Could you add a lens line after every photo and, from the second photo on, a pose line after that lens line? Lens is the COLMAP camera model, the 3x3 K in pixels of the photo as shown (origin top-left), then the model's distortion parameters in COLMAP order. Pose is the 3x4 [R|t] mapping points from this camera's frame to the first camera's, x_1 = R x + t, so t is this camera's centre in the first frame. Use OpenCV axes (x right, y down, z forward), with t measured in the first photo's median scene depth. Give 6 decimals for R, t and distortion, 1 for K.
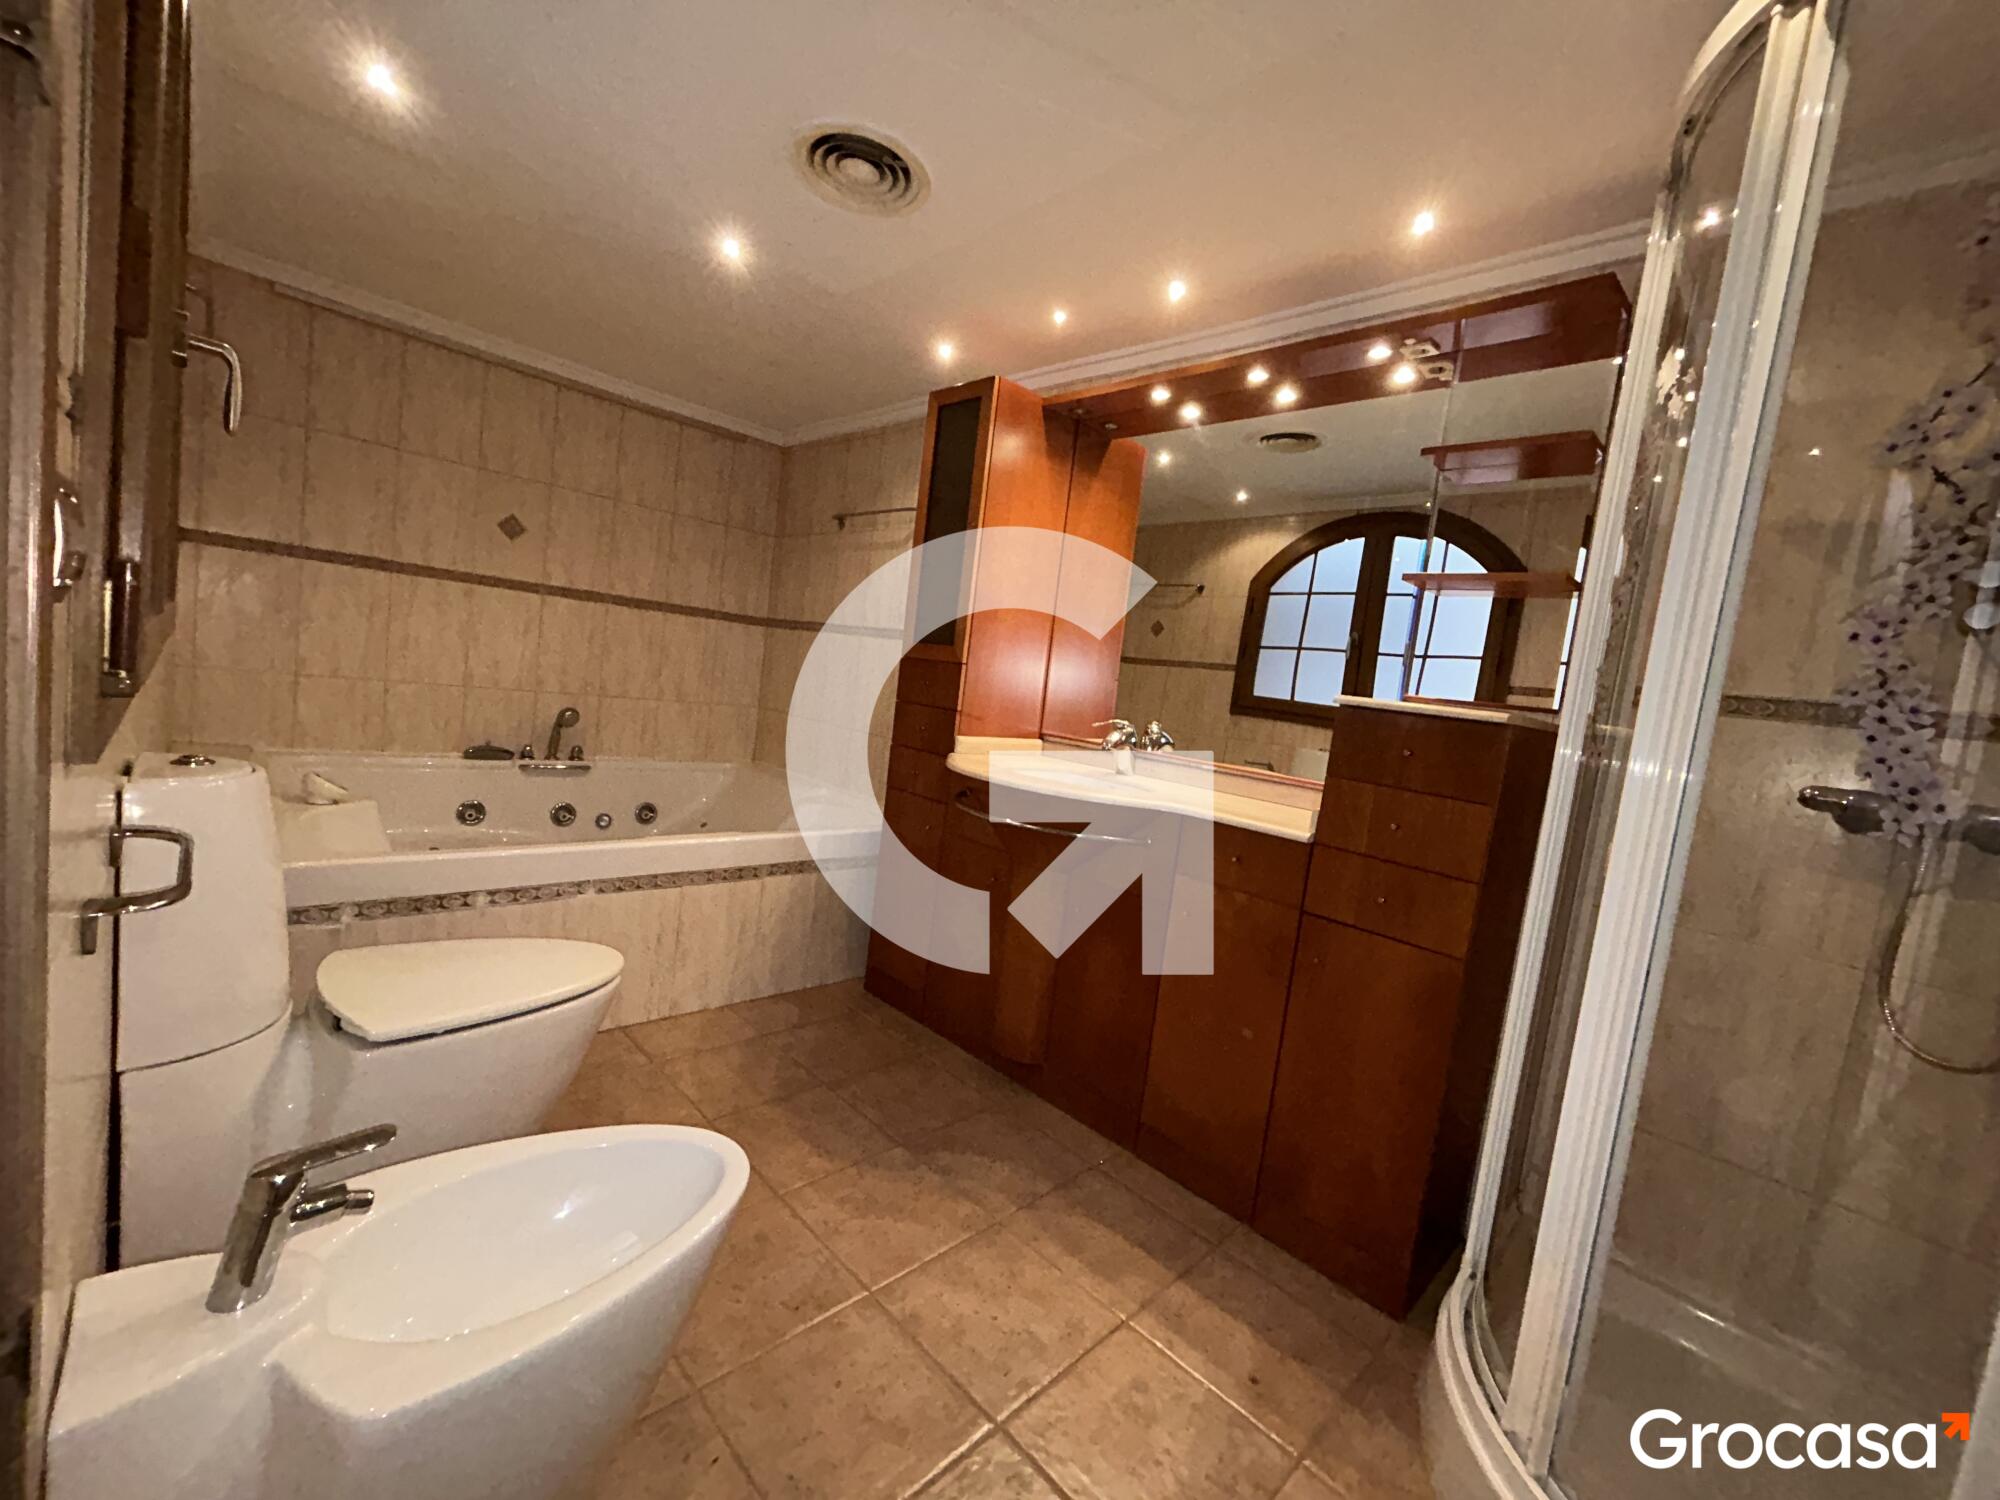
lens RADIAL K [[803.2, 0, 996.5], [0, 803.2, 751.8], [0, 0, 1]] dist [-0.004992, 0.001602]
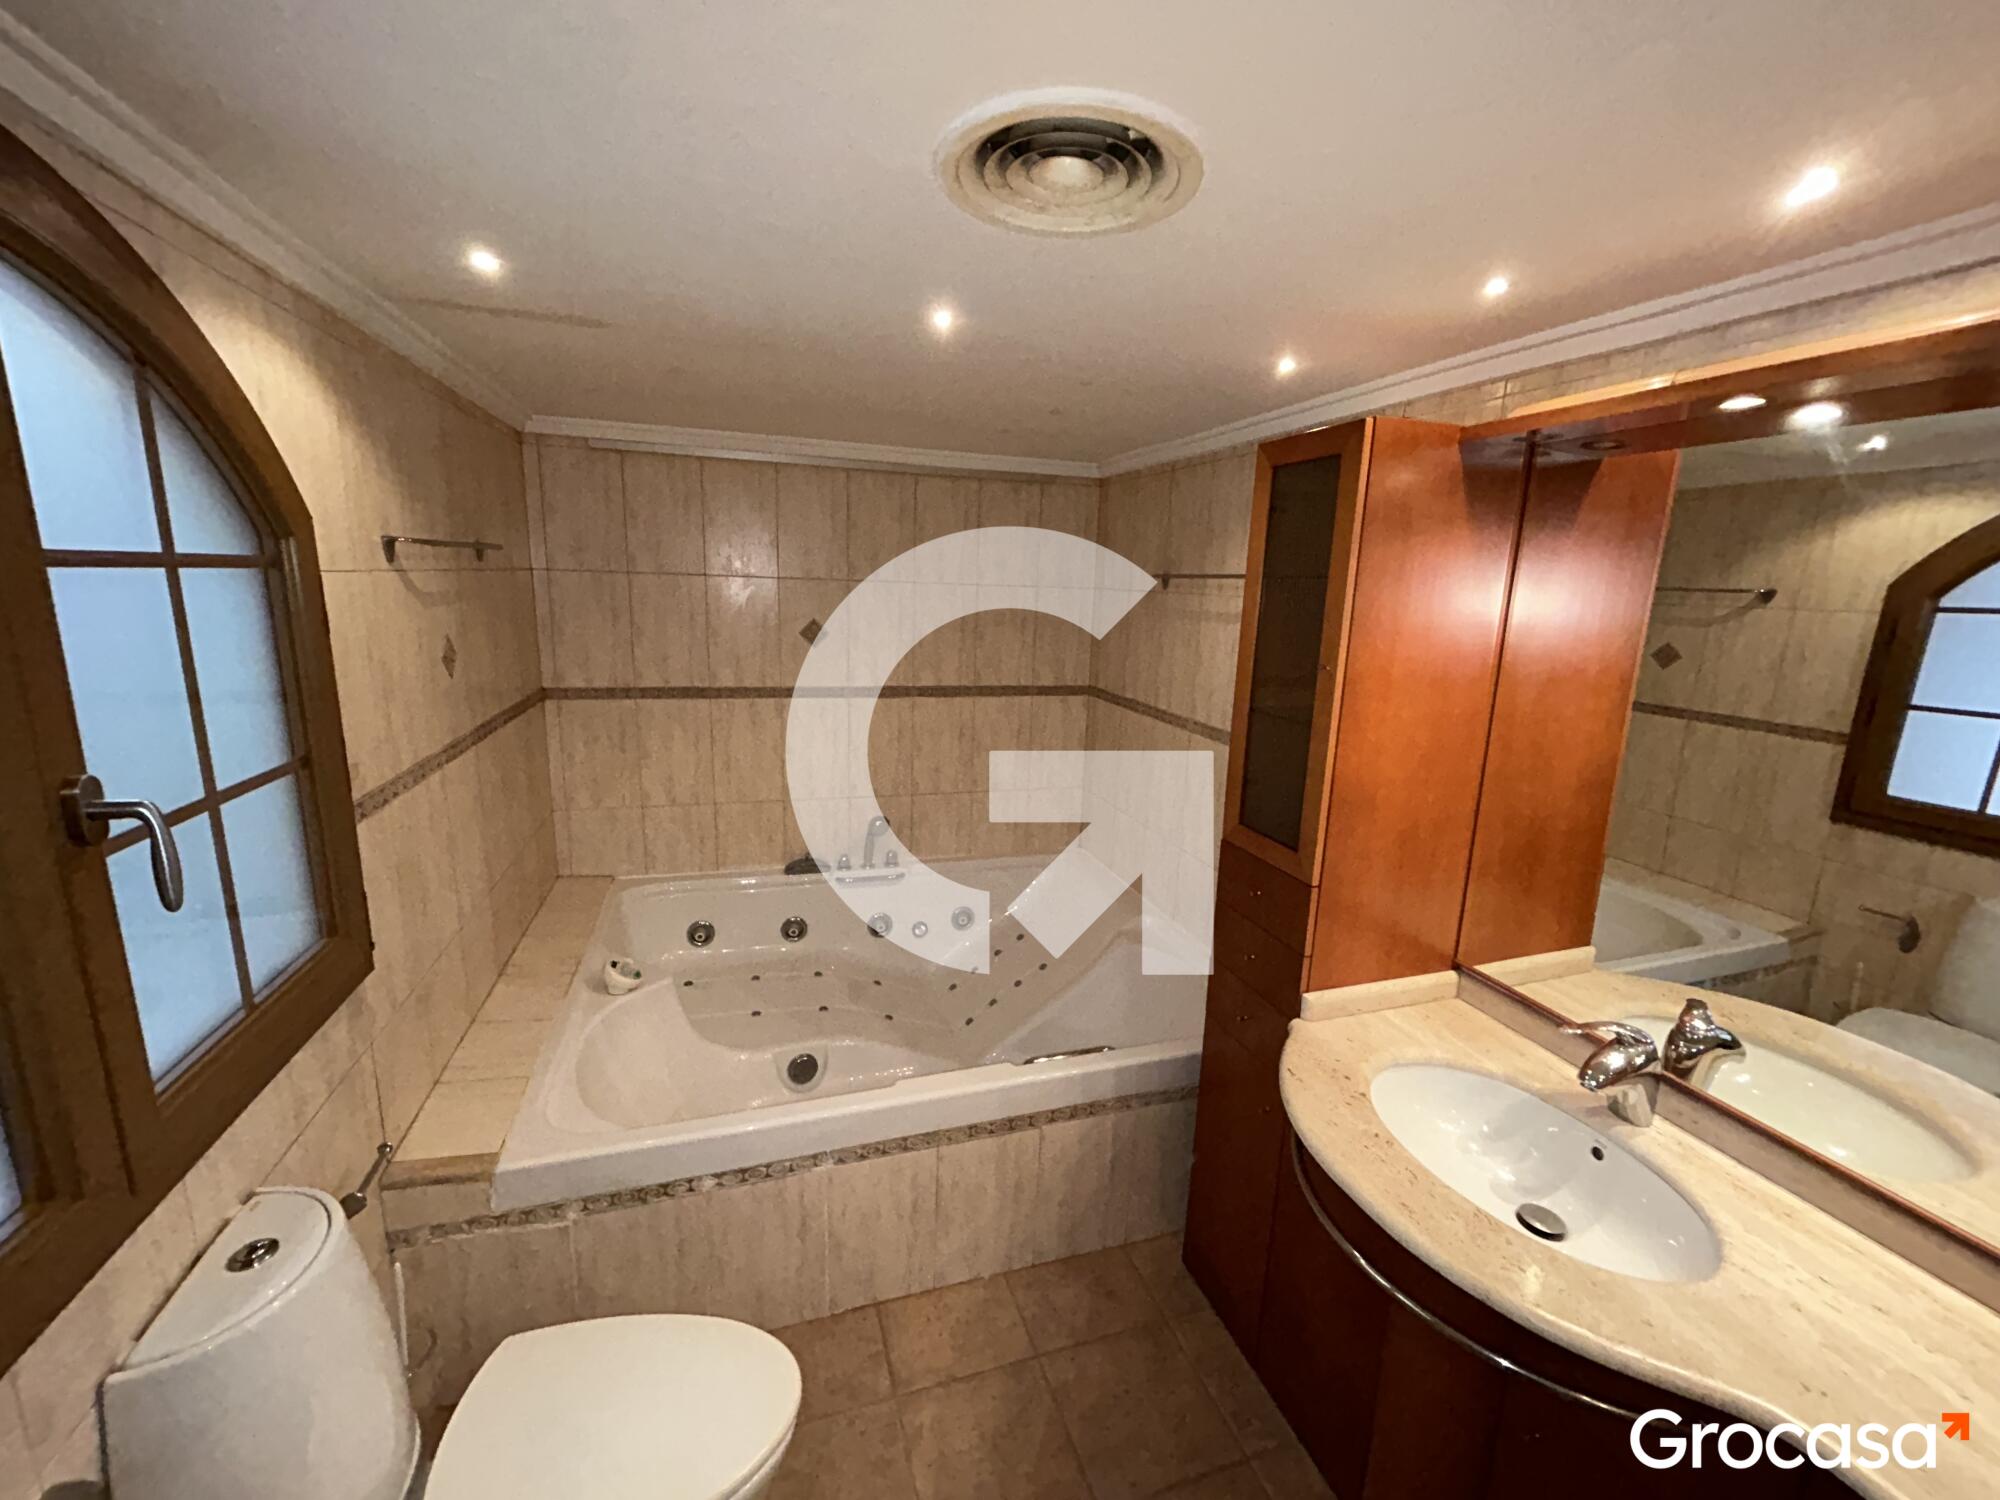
lens RADIAL K [[803.2, 0, 996.5], [0, 803.2, 751.8], [0, 0, 1]] dist [-0.004992, 0.001602]
pose [[0.888873, 0.000562, -0.458153, 0.025248], [0.035961, 0.996828, 0.070991, -0.265654], [0.456740, -0.079578, 0.886034, 0.331234]]
